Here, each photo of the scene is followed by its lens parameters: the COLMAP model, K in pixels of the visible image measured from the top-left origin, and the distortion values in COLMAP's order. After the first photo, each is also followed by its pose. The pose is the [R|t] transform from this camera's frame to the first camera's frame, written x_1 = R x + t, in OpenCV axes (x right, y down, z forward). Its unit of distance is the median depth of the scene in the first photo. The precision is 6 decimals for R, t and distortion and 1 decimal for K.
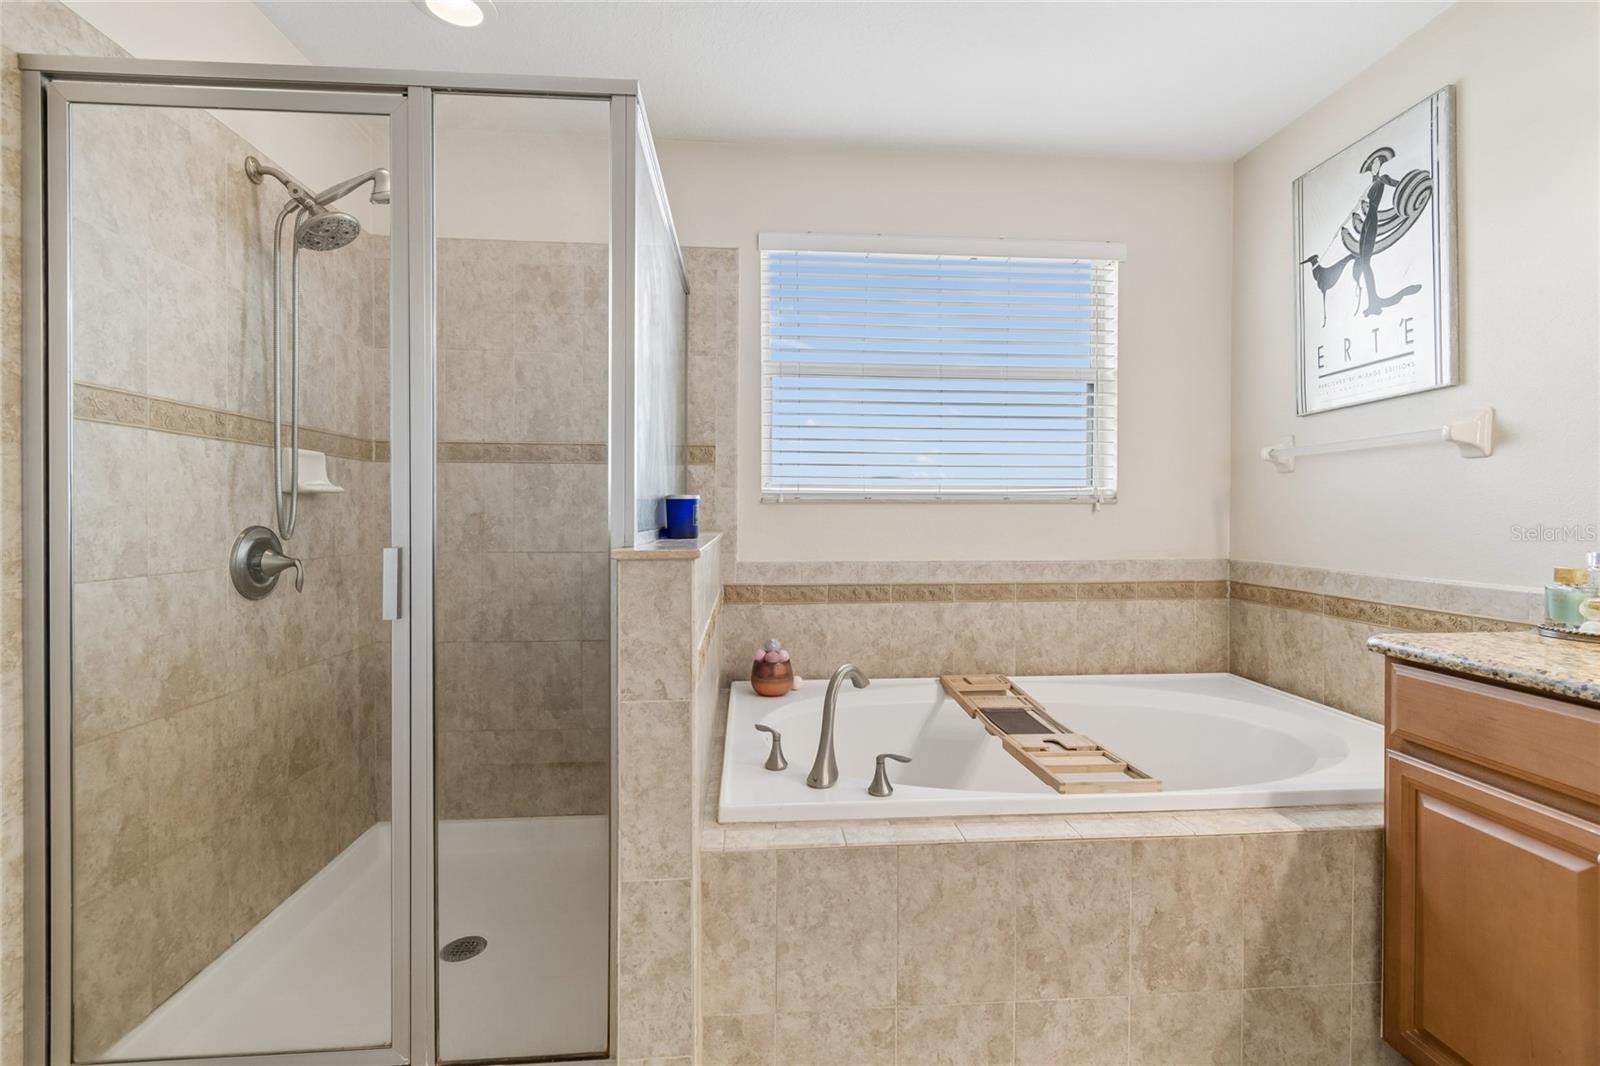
lens RADIAL K [[713.0, 0, 799.3], [0, 713.0, 518.9], [0, 0, 1]] dist [0.004612, -0.002905]
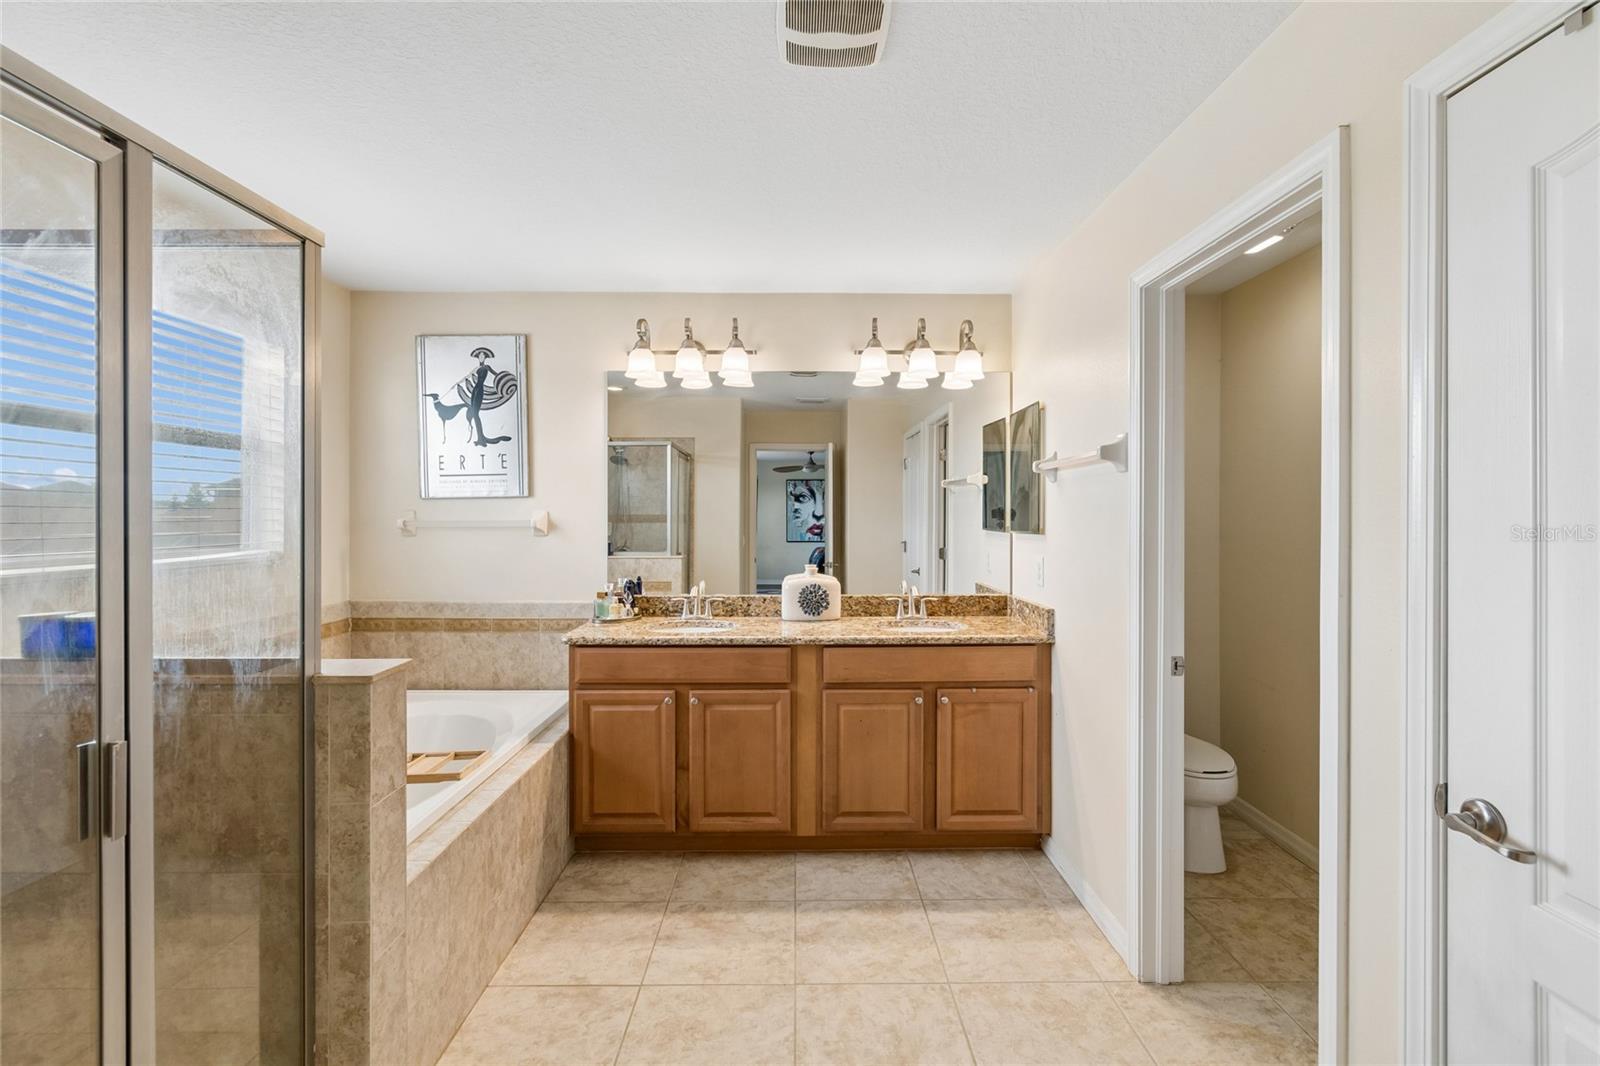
lens RADIAL K [[713.0, 0, 798.3], [0, 713.0, 525.6], [0, 0, 1]] dist [0.004612, -0.002905]
pose [[0.072112, -0.016921, 0.997253, -0.791268], [0.007076, 0.999840, 0.016453, -0.121572], [-0.997371, 0.005870, 0.072220, 0.144867]]
